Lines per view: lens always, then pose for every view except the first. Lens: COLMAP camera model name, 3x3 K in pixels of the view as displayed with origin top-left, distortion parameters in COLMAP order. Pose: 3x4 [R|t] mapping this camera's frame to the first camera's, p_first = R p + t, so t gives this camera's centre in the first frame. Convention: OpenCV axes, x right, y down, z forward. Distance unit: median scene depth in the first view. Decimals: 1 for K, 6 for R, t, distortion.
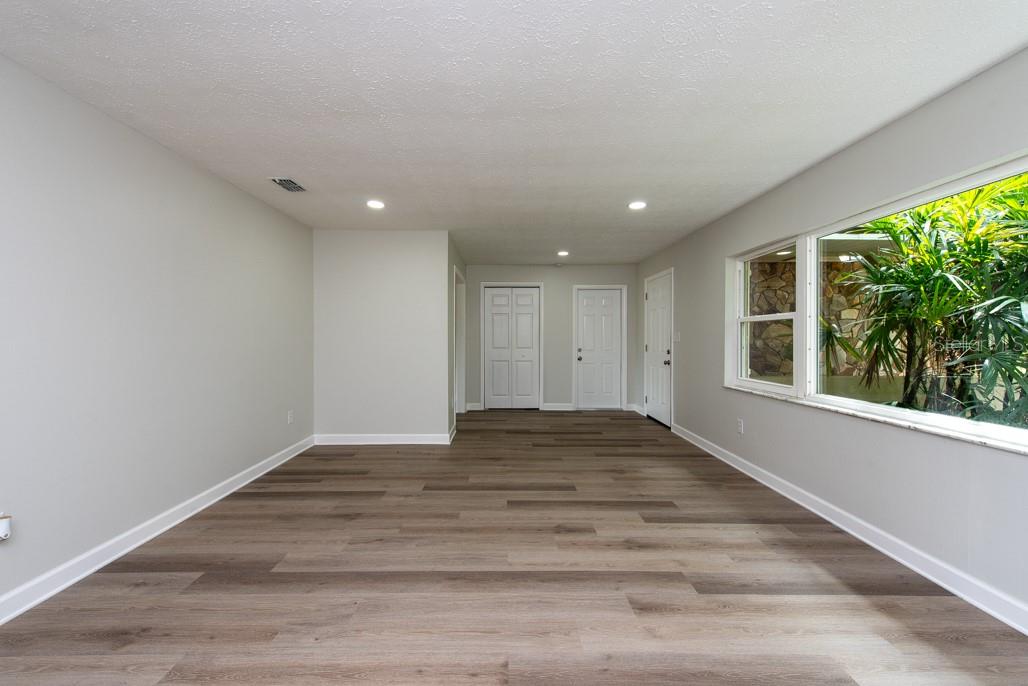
lens RADIAL K [[406.5, 0, 505.0], [0, 406.5, 343.7], [0, 0, 1]] dist [0.016609, -0.004164]
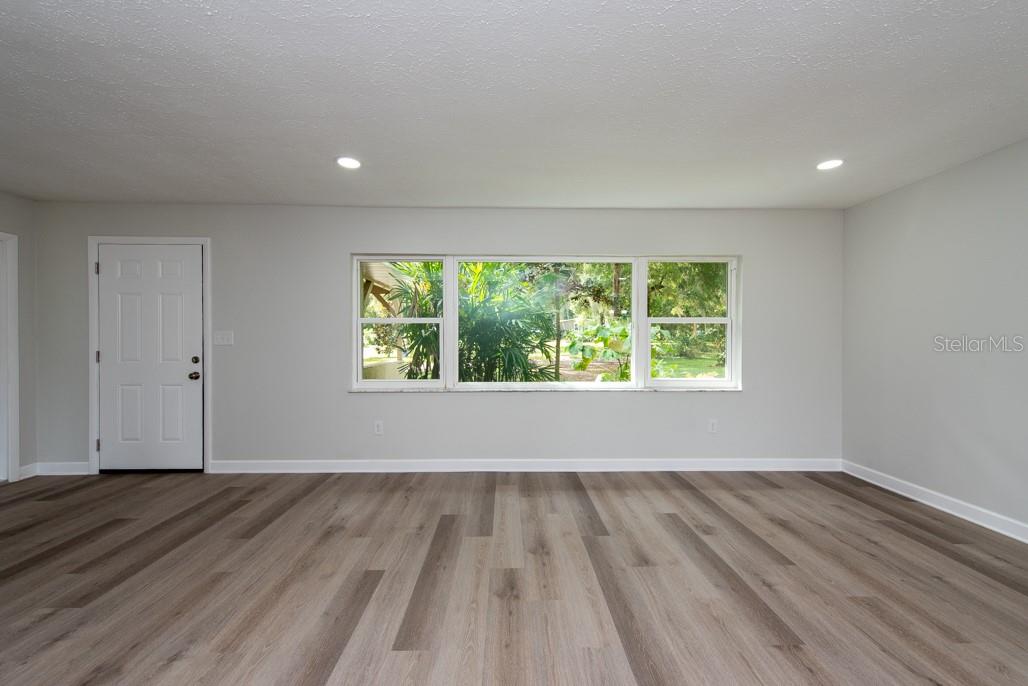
lens RADIAL K [[406.5, 0, 517.6], [0, 406.5, 338.4], [0, 0, 1]] dist [0.016609, -0.004164]
pose [[-0.020056, -0.000957, 0.999798, -0.583493], [0.015976, 0.999872, 0.001277, -0.016462], [-0.999671, 0.015999, -0.020039, 0.934650]]
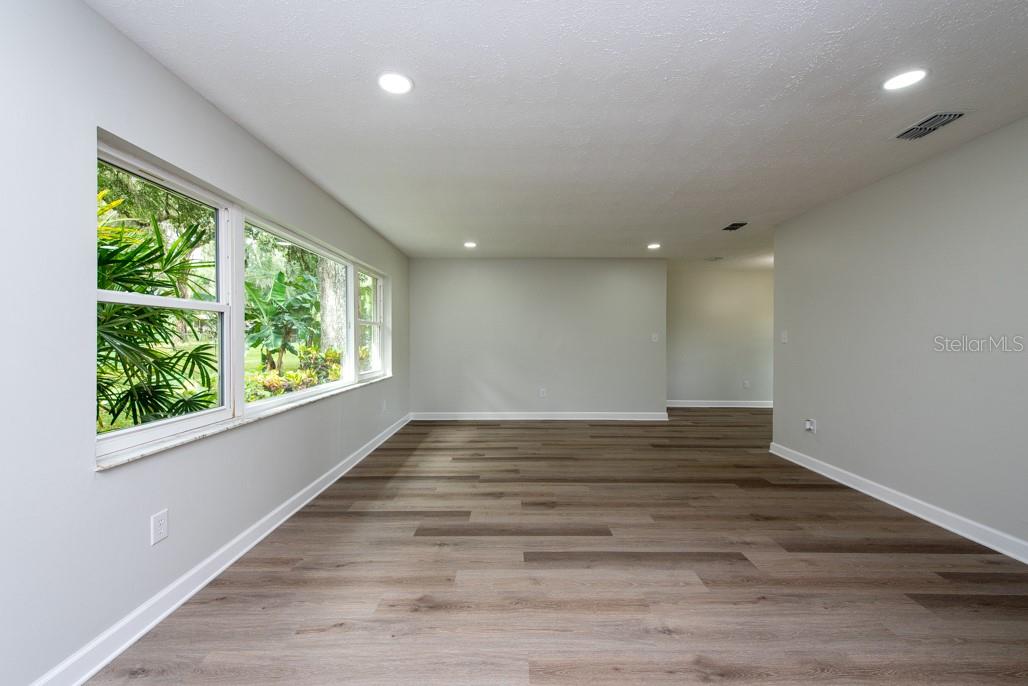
lens RADIAL K [[406.5, 0, 506.8], [0, 406.5, 341.2], [0, 0, 1]] dist [0.016609, -0.004164]
pose [[-0.999908, -0.002573, 0.013304, 0.233794], [-0.002239, 0.999683, 0.025064, -0.033342], [-0.013364, 0.025032, -0.999597, 2.019332]]
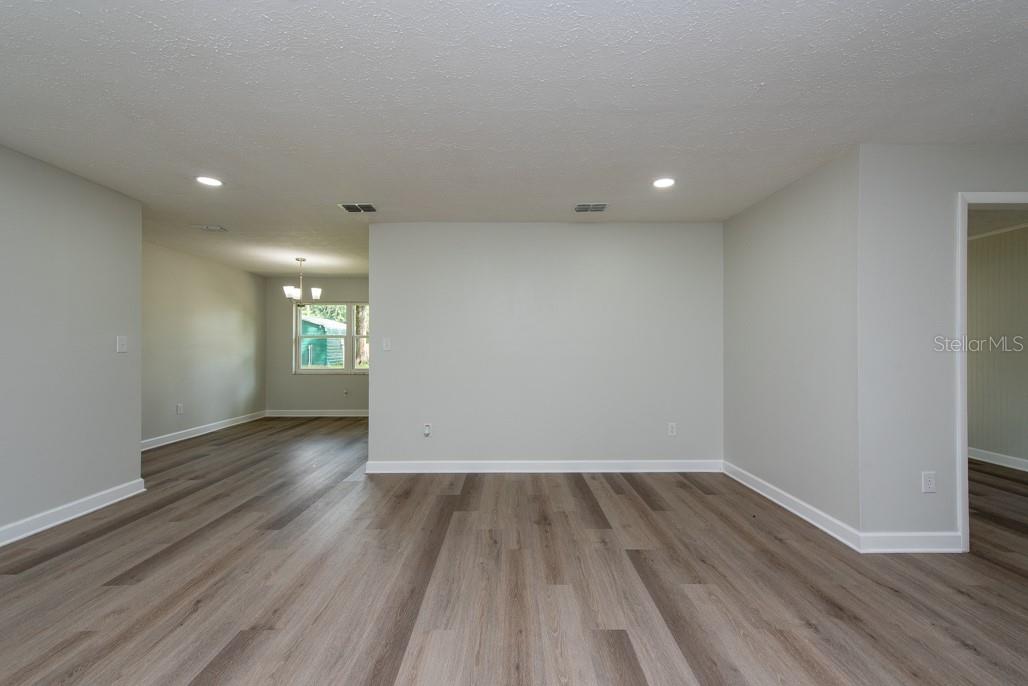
lens RADIAL K [[406.5, 0, 518.0], [0, 406.5, 346.2], [0, 0, 1]] dist [0.016609, -0.004164]
pose [[0.008661, -0.000887, -0.999962, 0.646803], [-0.019464, 0.999810, -0.001055, -0.012835], [0.999773, 0.019473, 0.008642, 0.927309]]
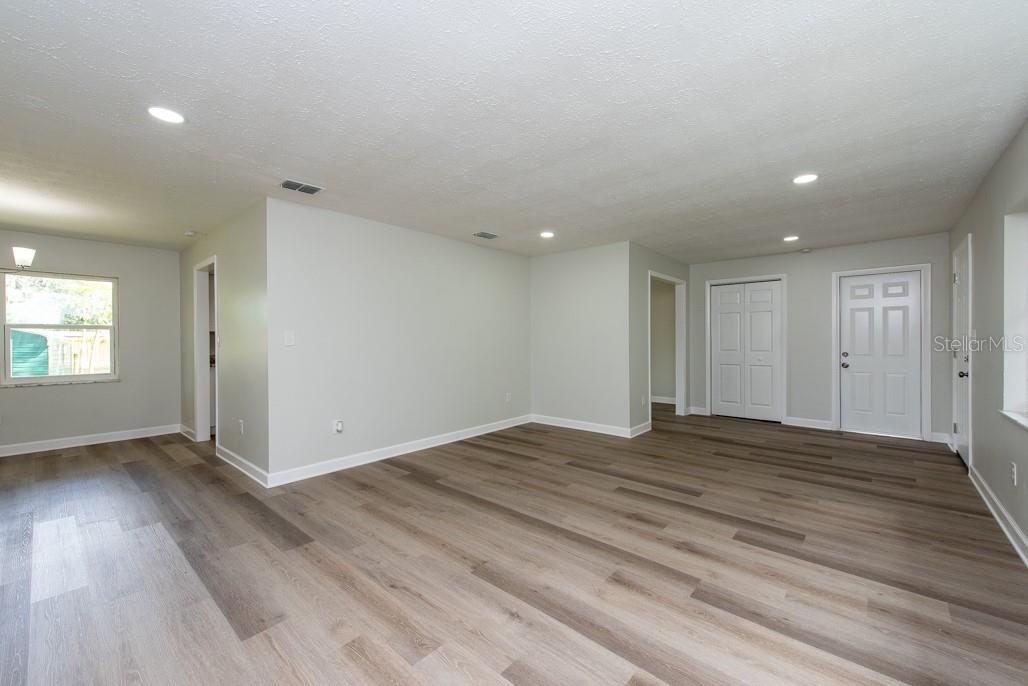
lens RADIAL K [[406.5, 0, 514.0], [0, 406.5, 331.9], [0, 0, 1]] dist [0.016609, -0.004164]
pose [[0.749761, -0.017814, -0.661469, 0.582330], [-0.006166, 0.999406, -0.033904, 0.010039], [0.661680, 0.029498, 0.749205, -0.021752]]
